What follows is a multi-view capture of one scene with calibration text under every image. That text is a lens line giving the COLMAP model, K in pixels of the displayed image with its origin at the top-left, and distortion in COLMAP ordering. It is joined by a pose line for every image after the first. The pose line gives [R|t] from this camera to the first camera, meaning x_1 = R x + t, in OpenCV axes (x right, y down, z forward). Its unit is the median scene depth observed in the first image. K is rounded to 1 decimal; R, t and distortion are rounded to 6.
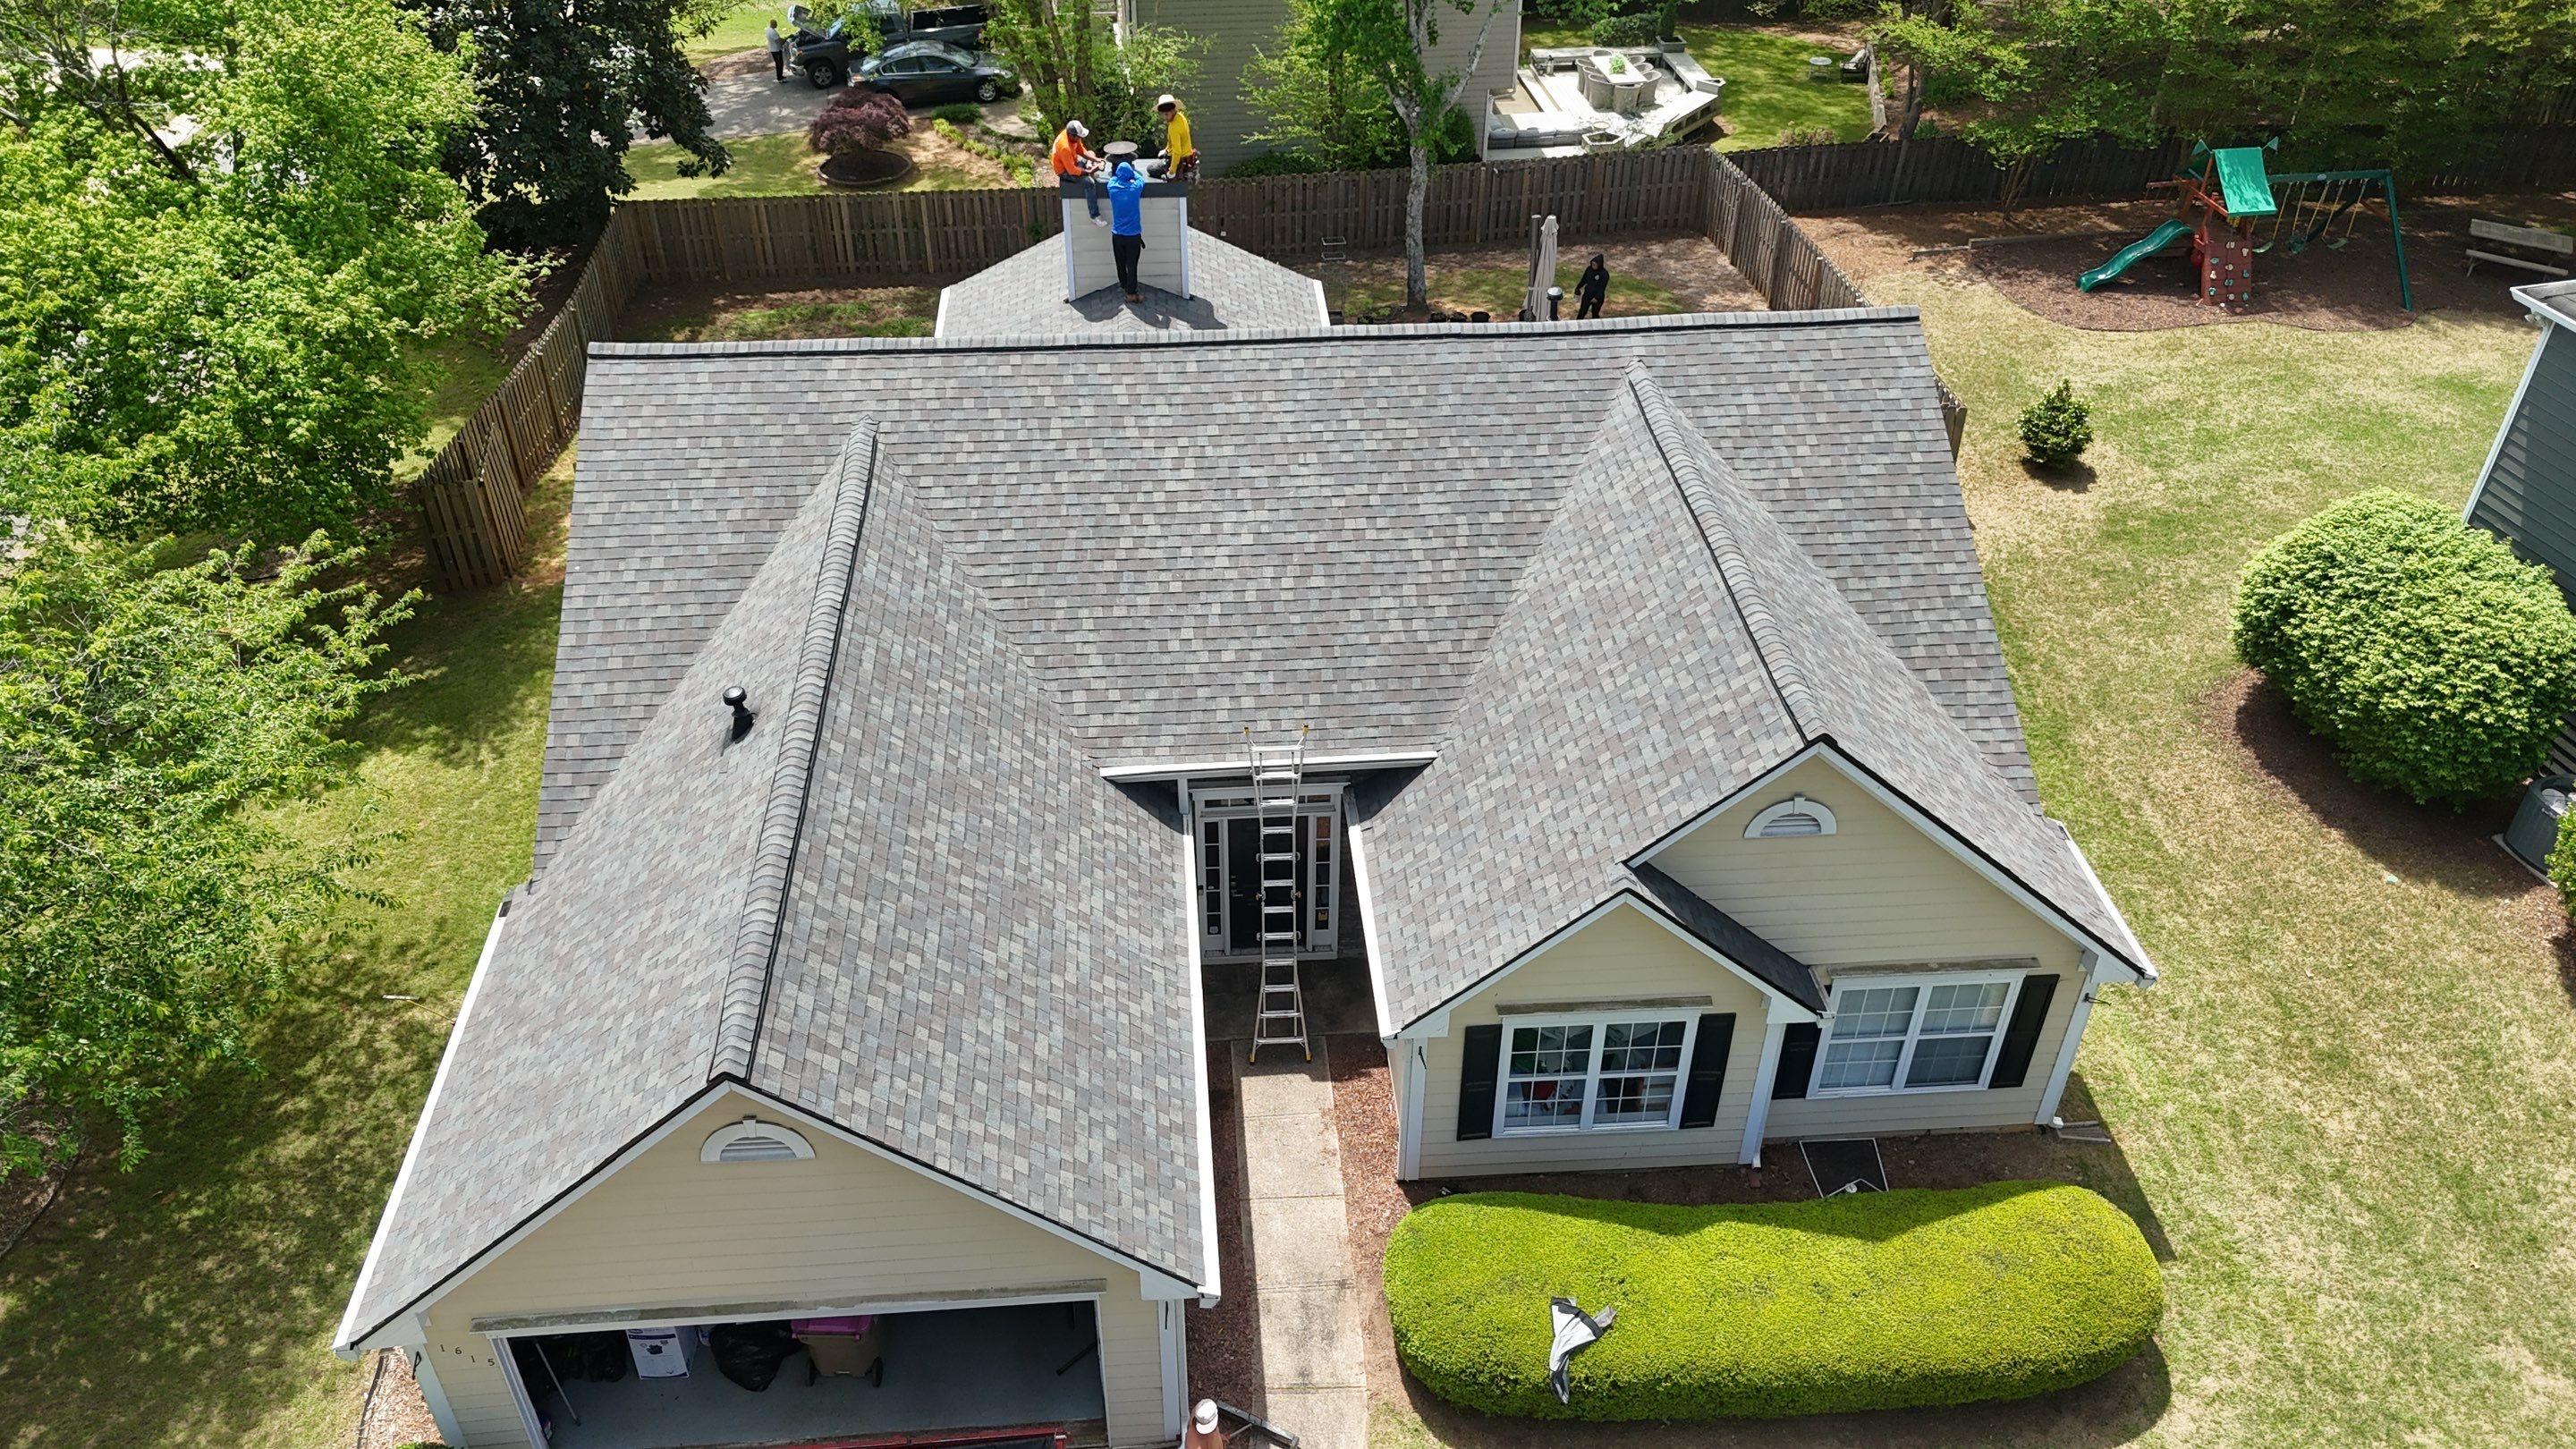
lens RADIAL K [[1926.7, 0, 1308.3], [0, 1926.7, 723.9], [0, 0, 1]] dist [0.014456, 0.004413]
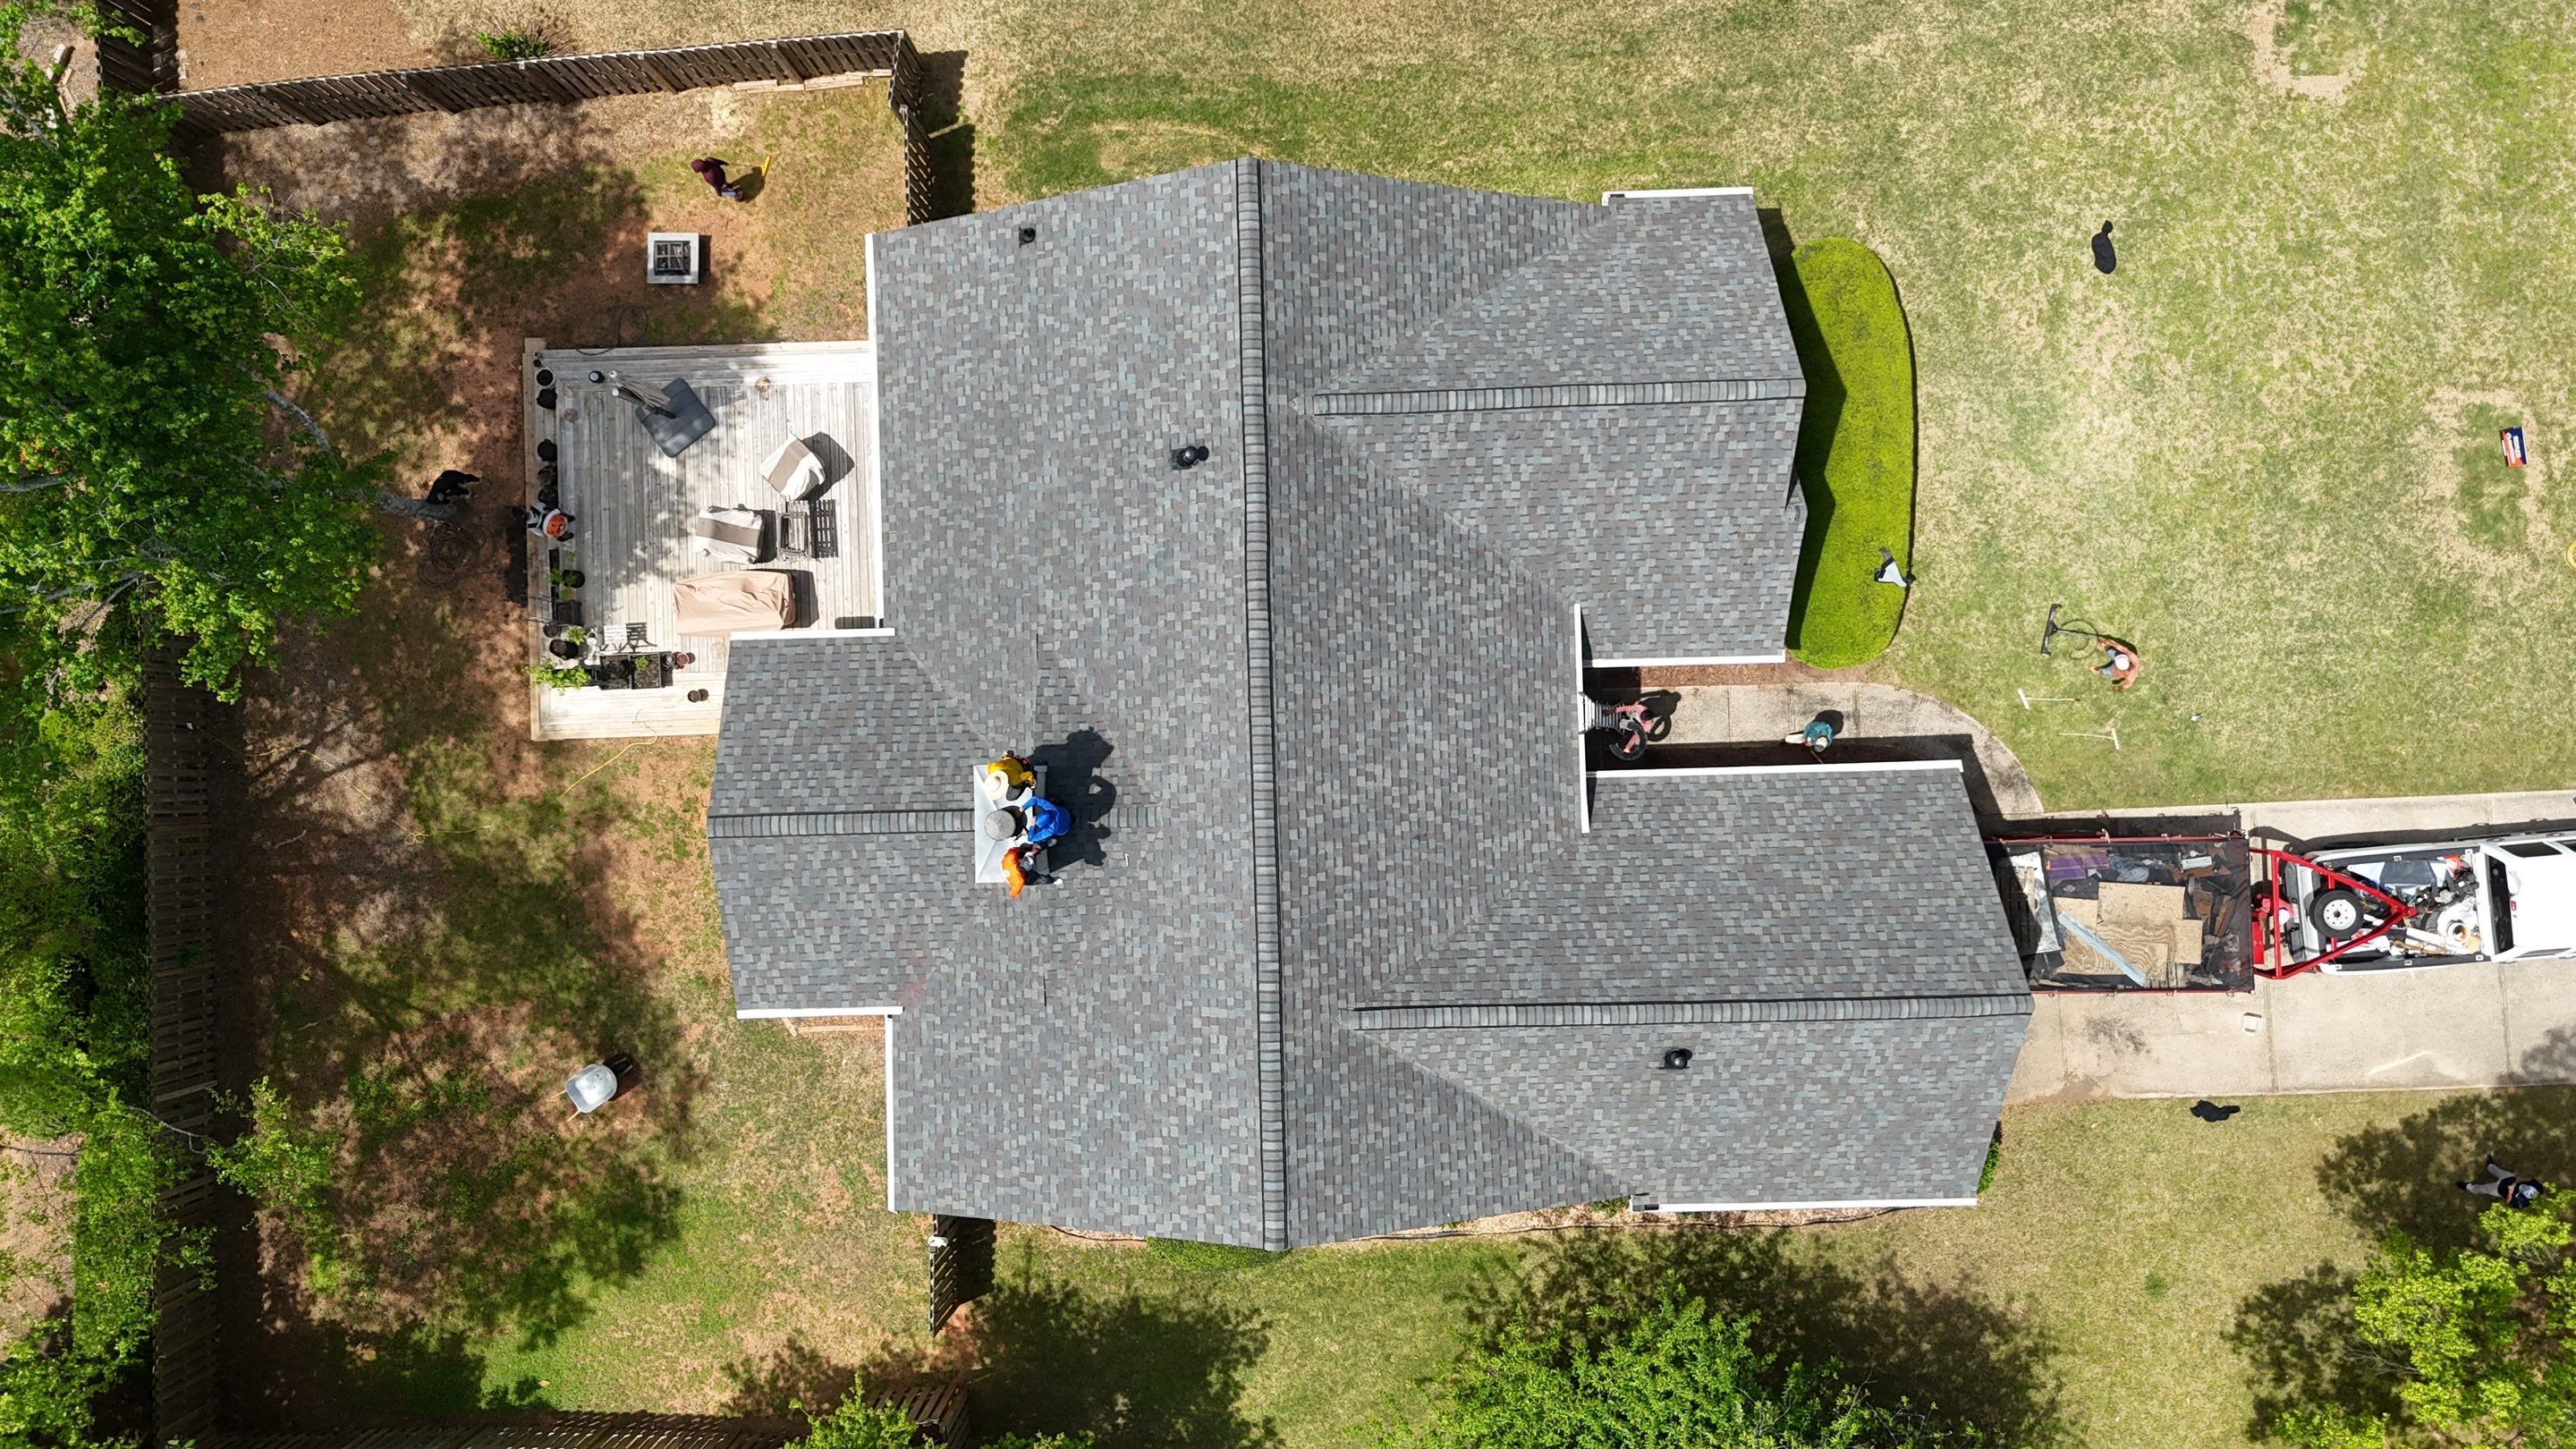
lens RADIAL K [[1926.7, 0, 1288.8], [0, 1926.7, 728.0], [0, 0, 1]] dist [0.014456, 0.004413]
pose [[0.051708, -0.998554, 0.014737, -0.057914], [0.603719, 0.043010, 0.796036, -1.223050], [-0.795519, -0.032264, 0.605069, 0.263154]]
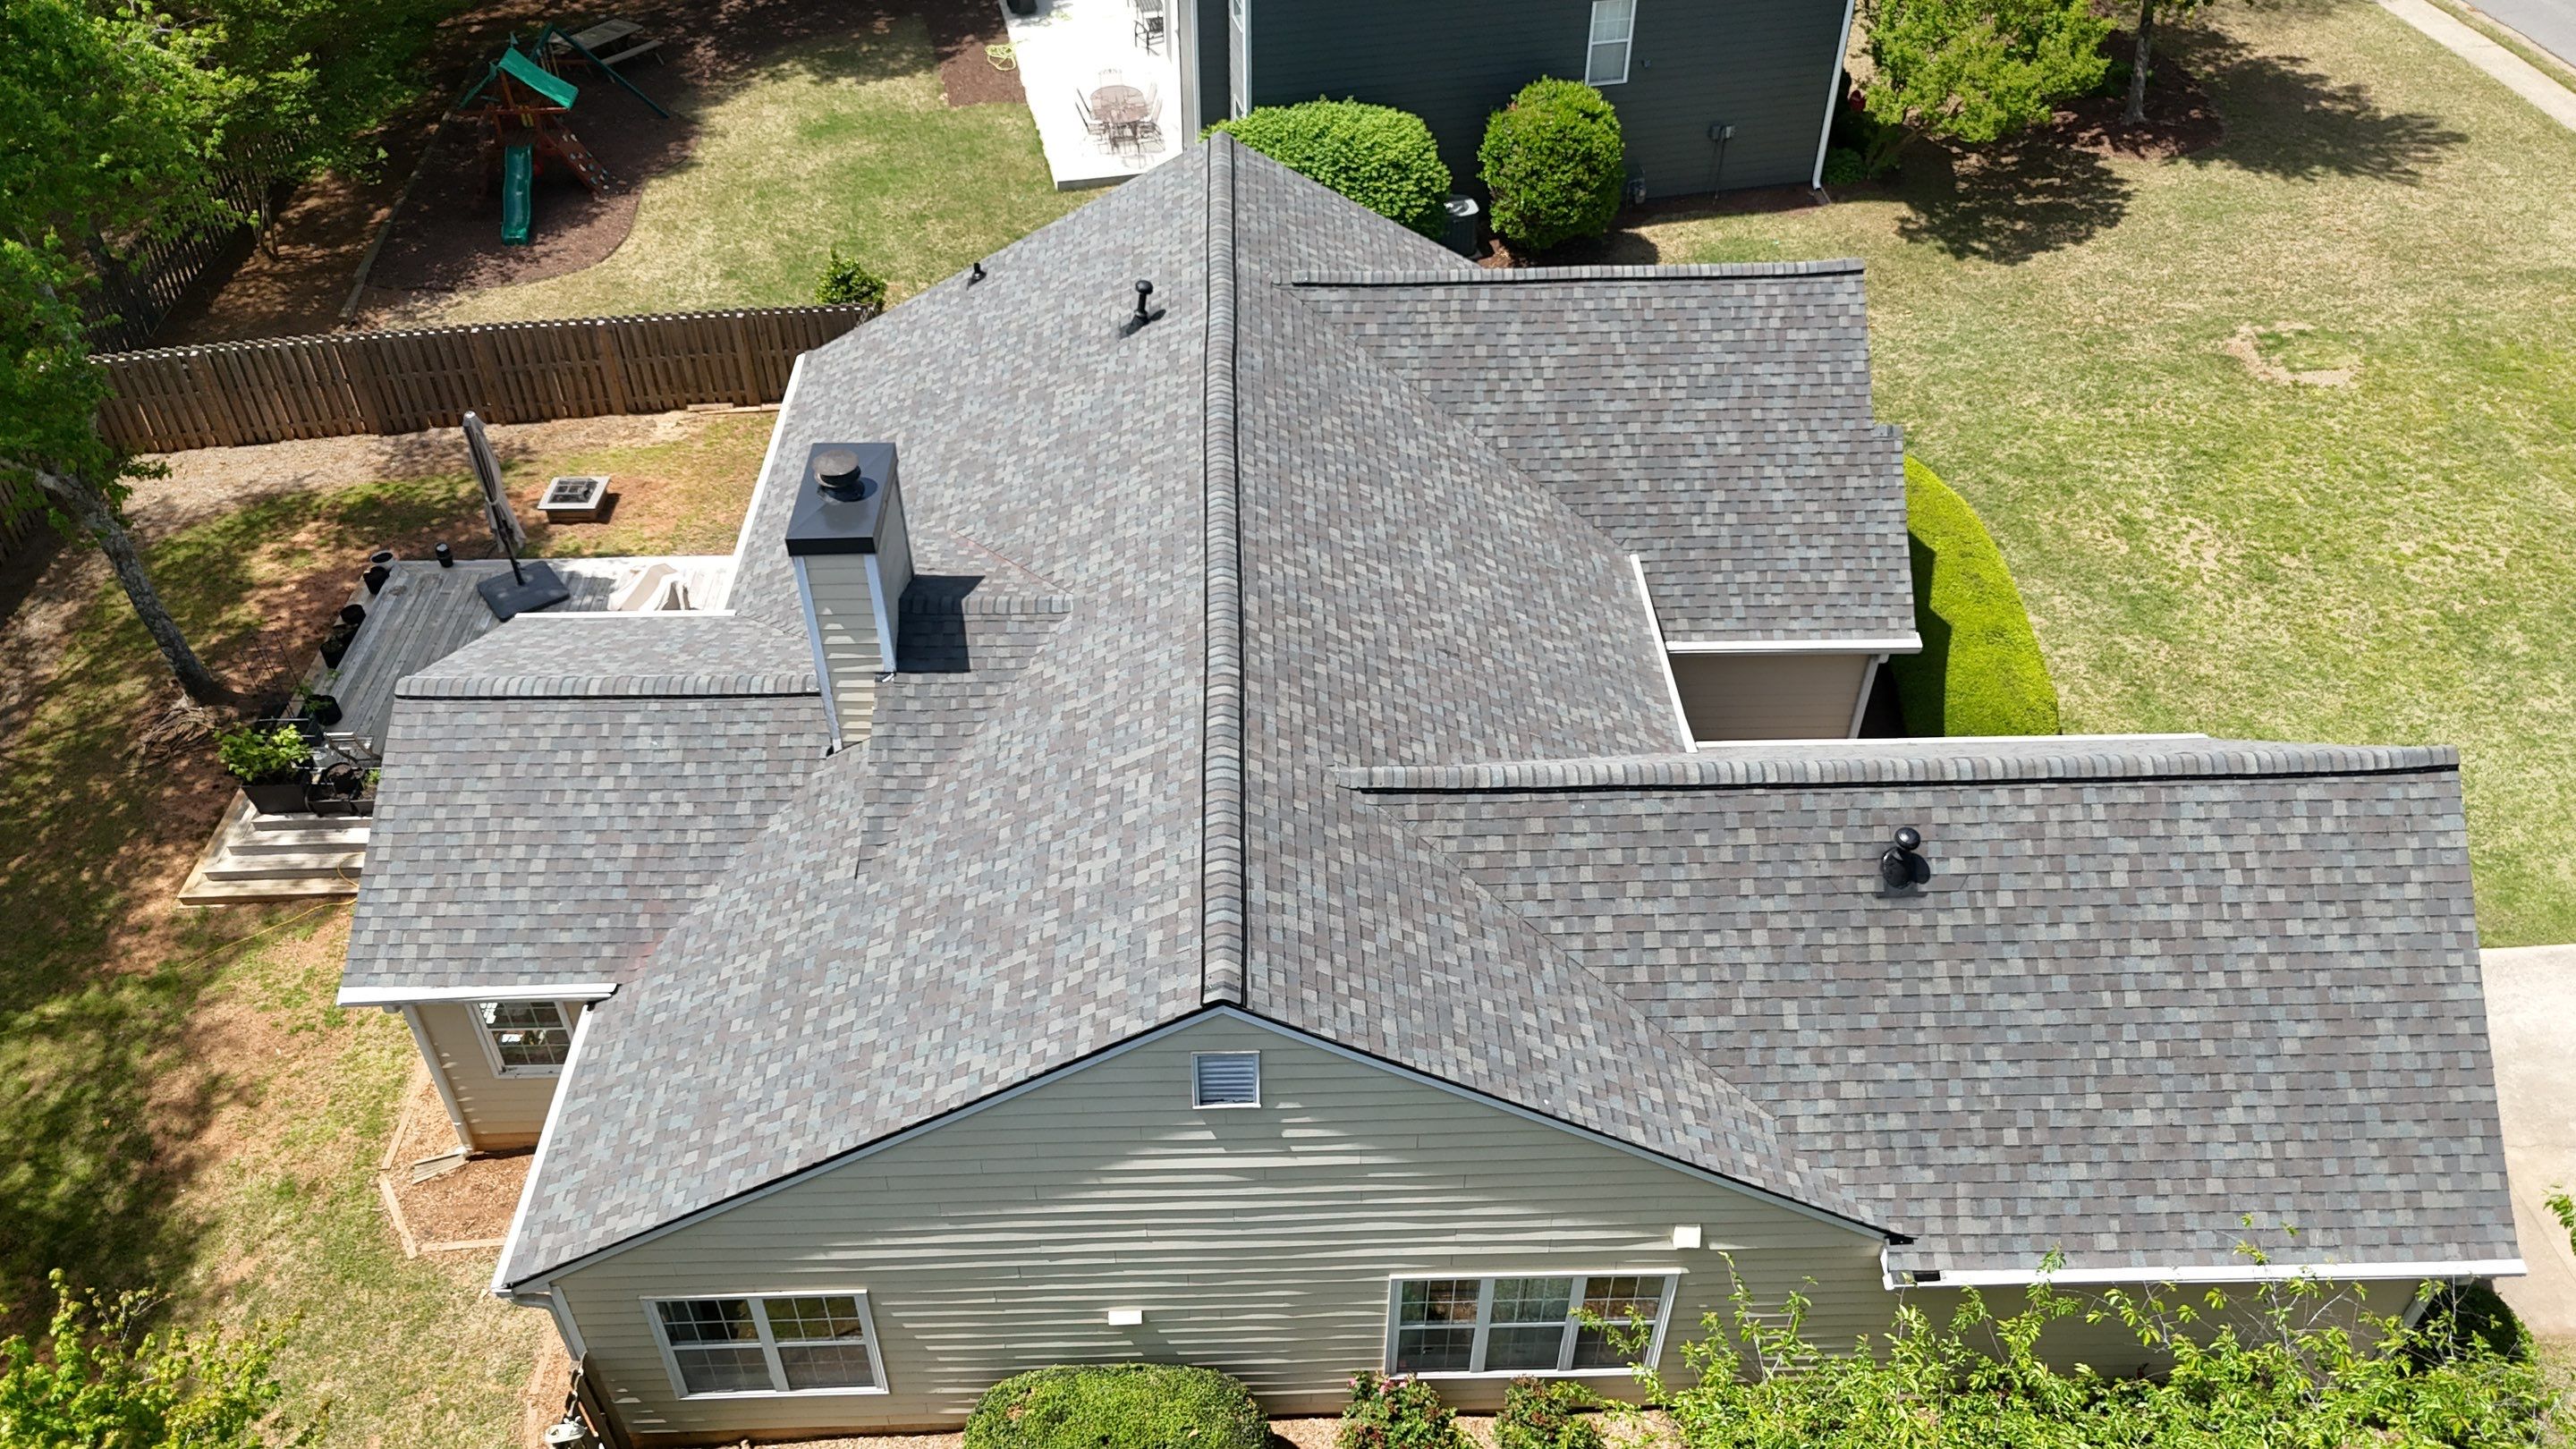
lens RADIAL K [[1926.7, 0, 1291.6], [0, 1926.7, 719.3], [0, 0, 1]] dist [0.014456, 0.004413]
pose [[0.048494, -0.649378, 0.758918, -0.838389], [0.590927, 0.631224, 0.502355, -0.571289], [-0.805266, 0.424104, 0.414346, 0.700397]]
